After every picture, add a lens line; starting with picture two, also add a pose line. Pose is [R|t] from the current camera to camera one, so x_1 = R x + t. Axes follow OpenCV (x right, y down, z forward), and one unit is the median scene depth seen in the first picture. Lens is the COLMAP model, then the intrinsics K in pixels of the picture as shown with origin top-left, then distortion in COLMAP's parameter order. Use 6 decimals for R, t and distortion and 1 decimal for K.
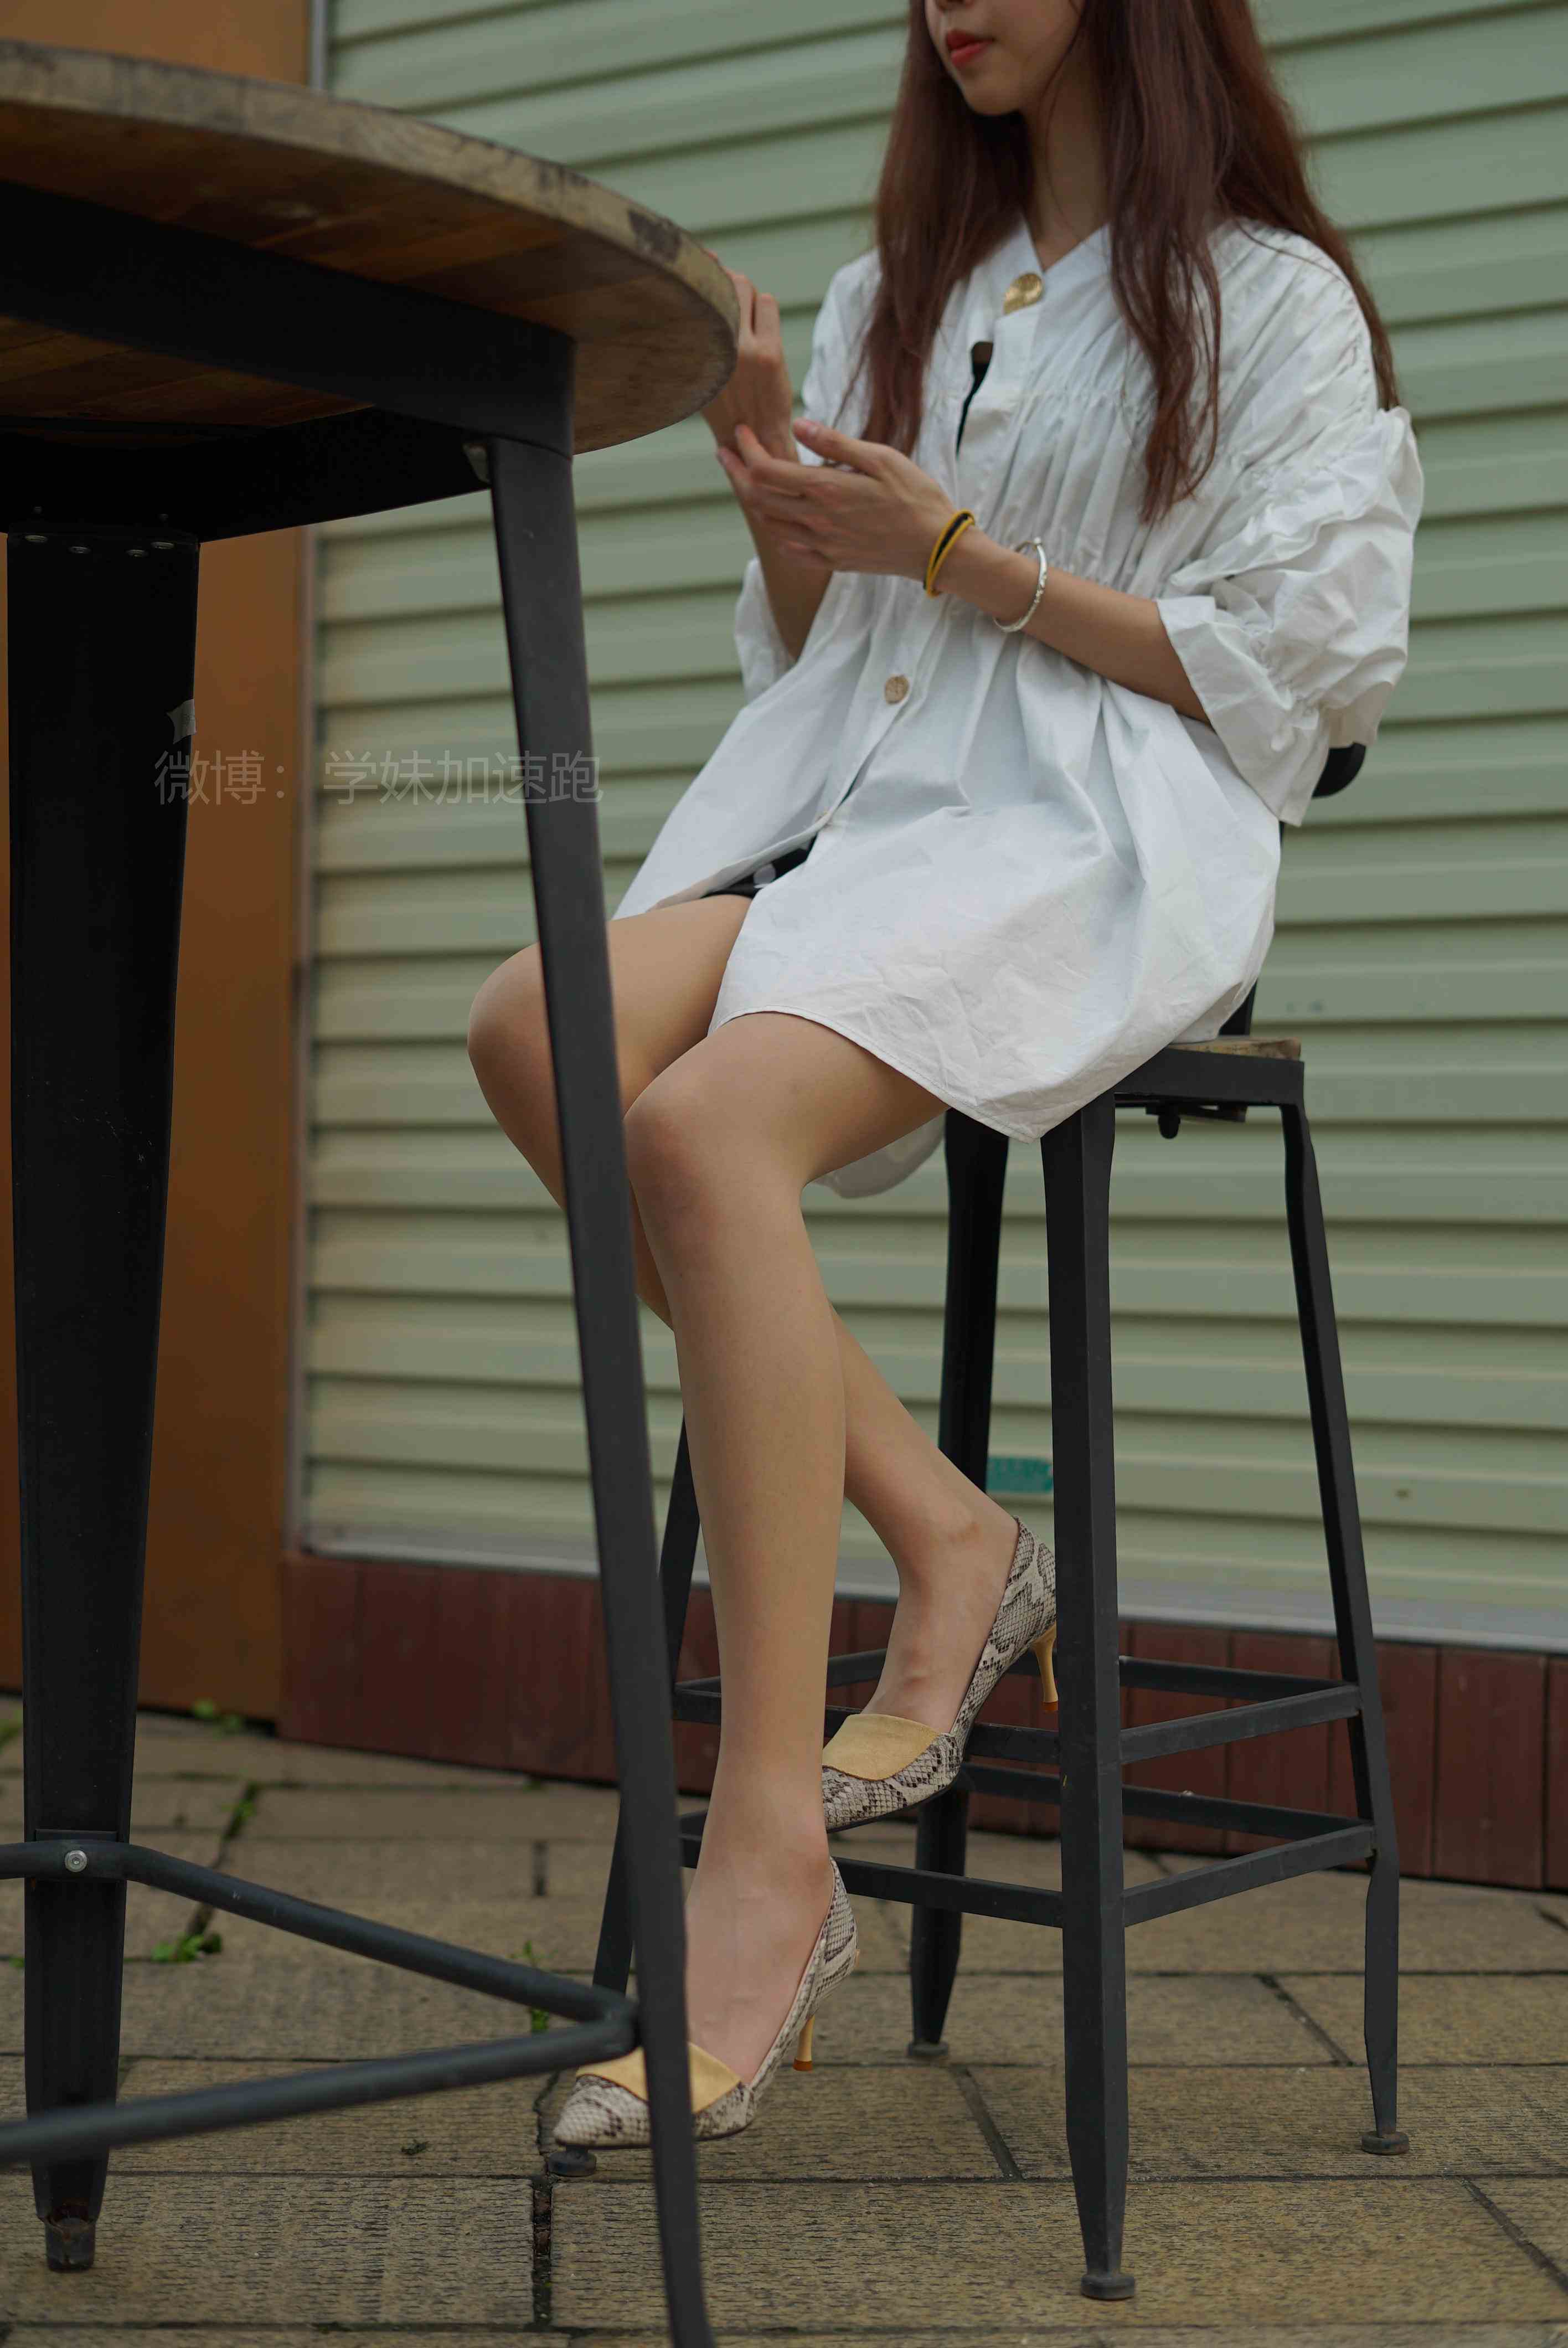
lens RADIAL K [[3555.6, 0, 803.2], [0, 3555.6, 1160.5], [0, 0, 1]] dist [-0.026130, 0.000000]
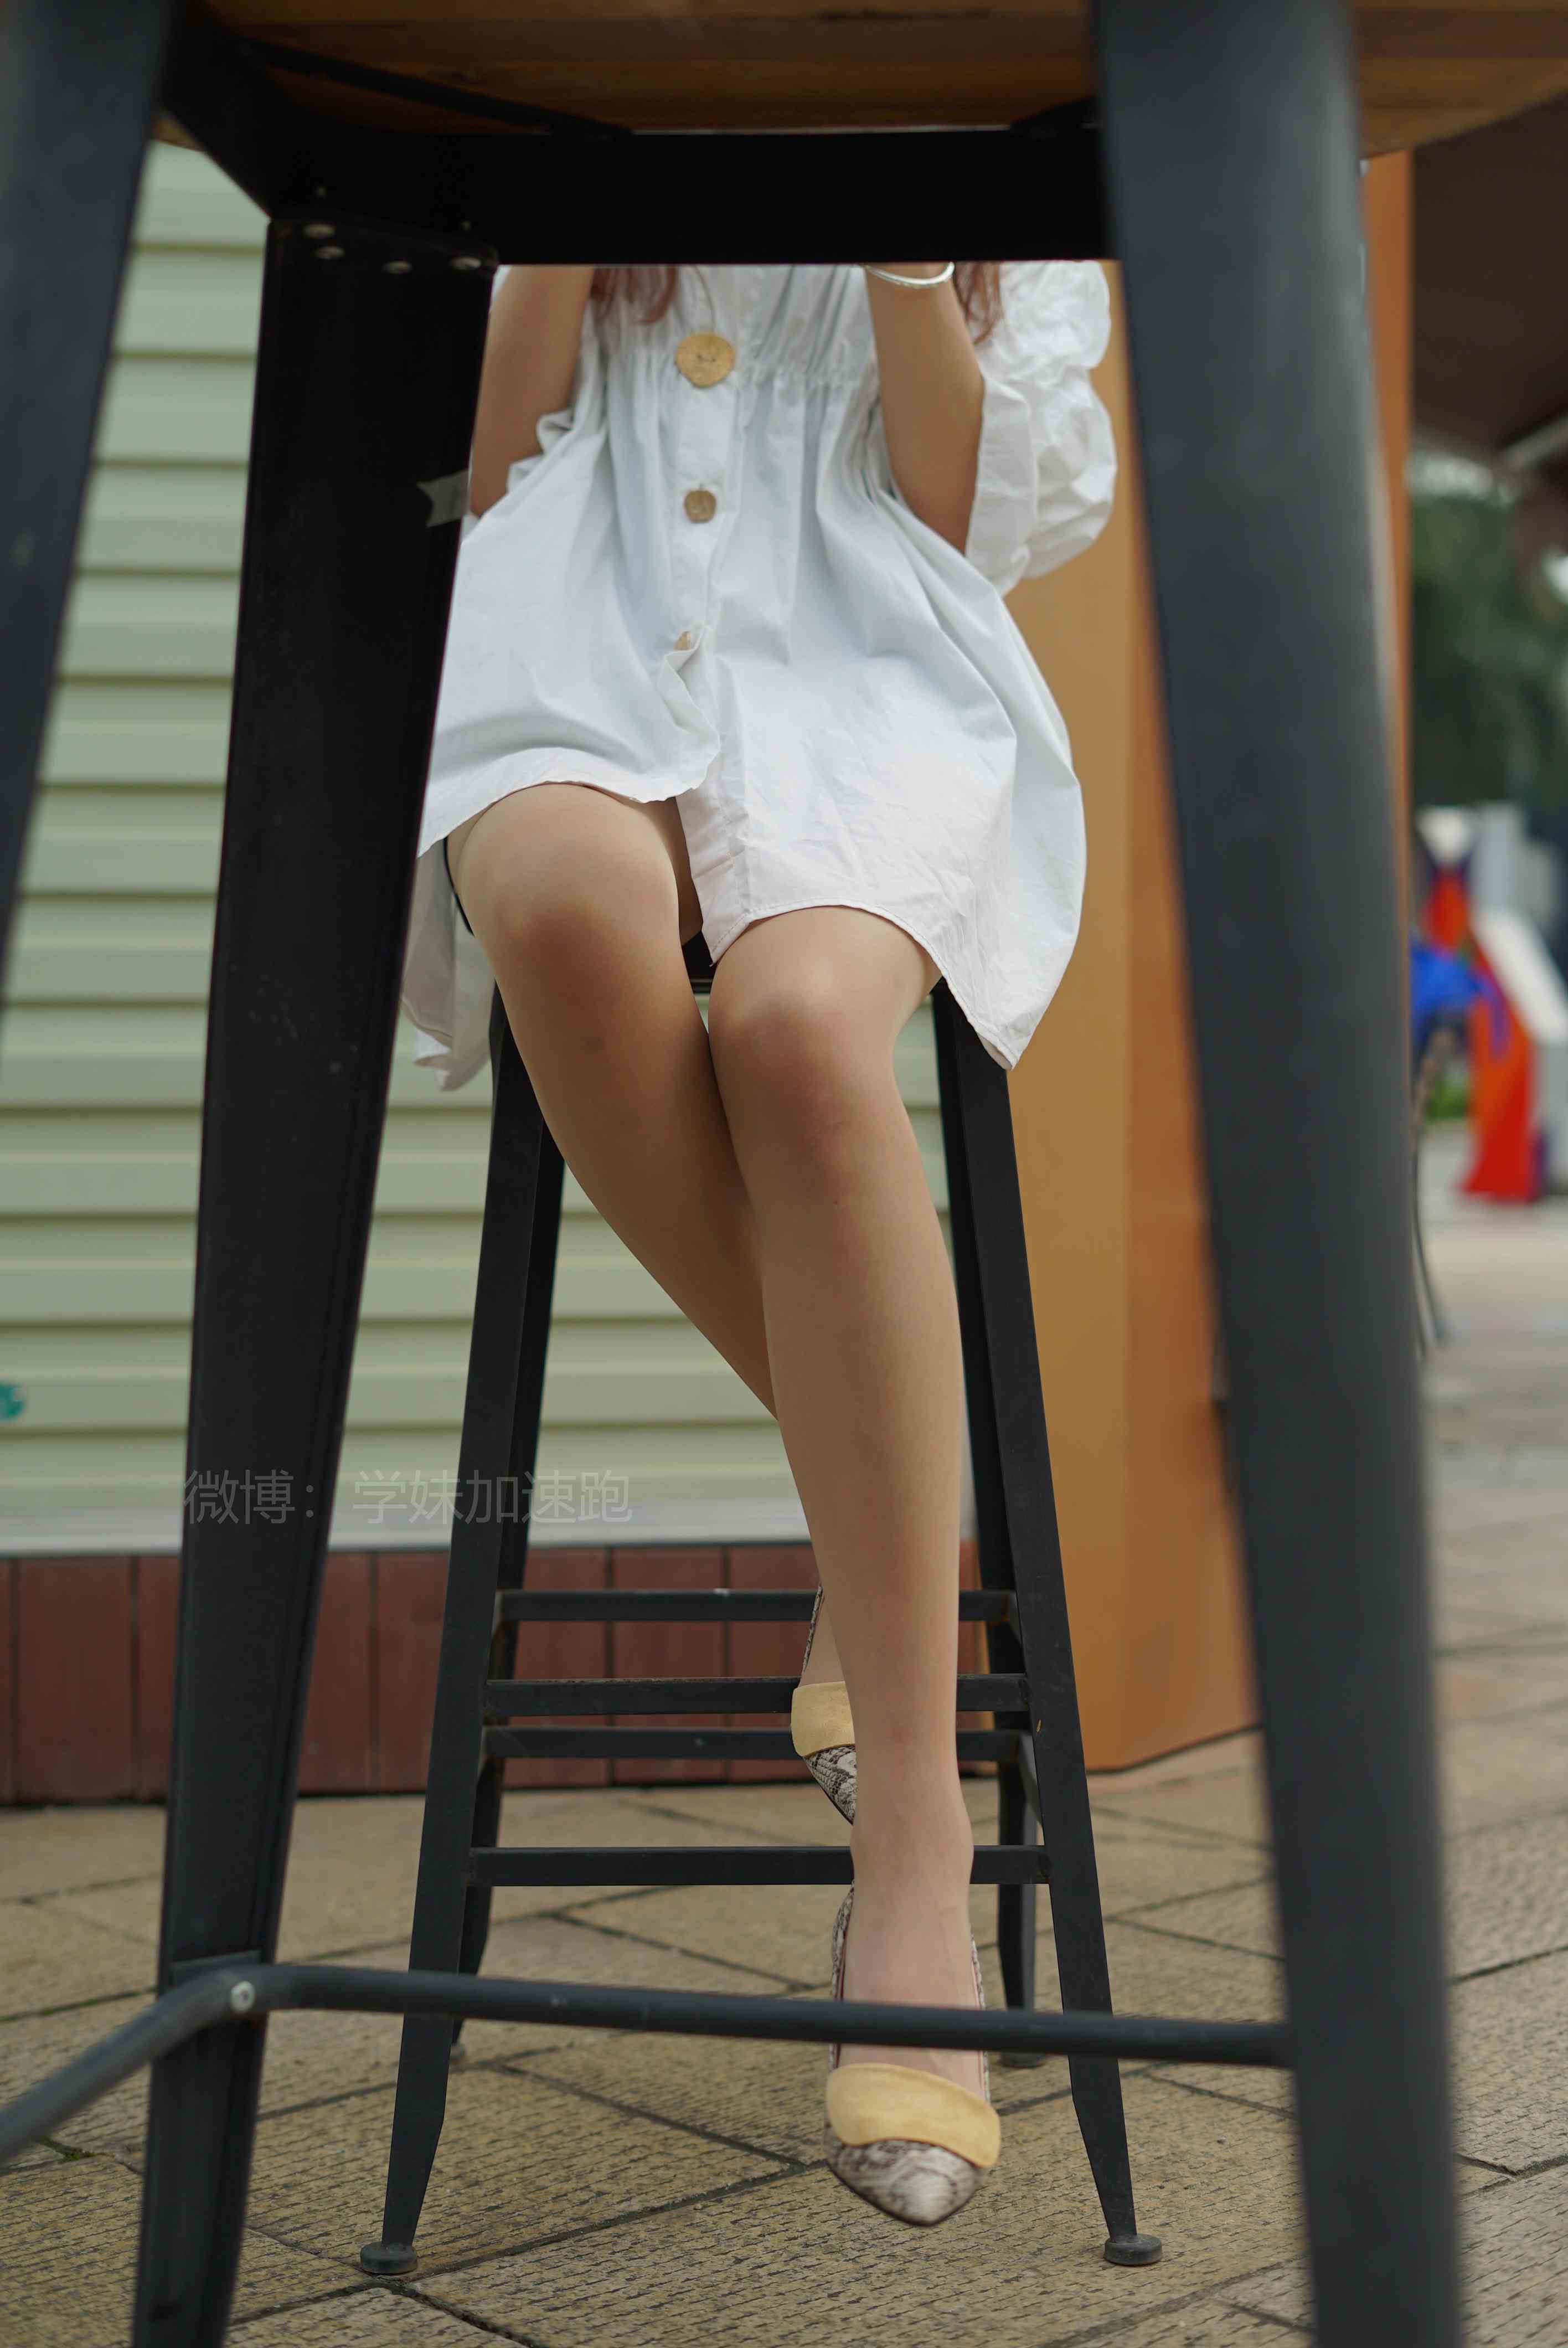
lens RADIAL K [[3555.6, 0, 714.9], [0, 3555.6, 1084.3], [0, 0, 1]] dist [-0.026130, 0.000000]
pose [[0.775826, -0.012579, 0.630822, -0.530344], [0.003160, 0.999866, 0.016051, -0.004565], [-0.630939, -0.010459, 0.775762, 0.315648]]
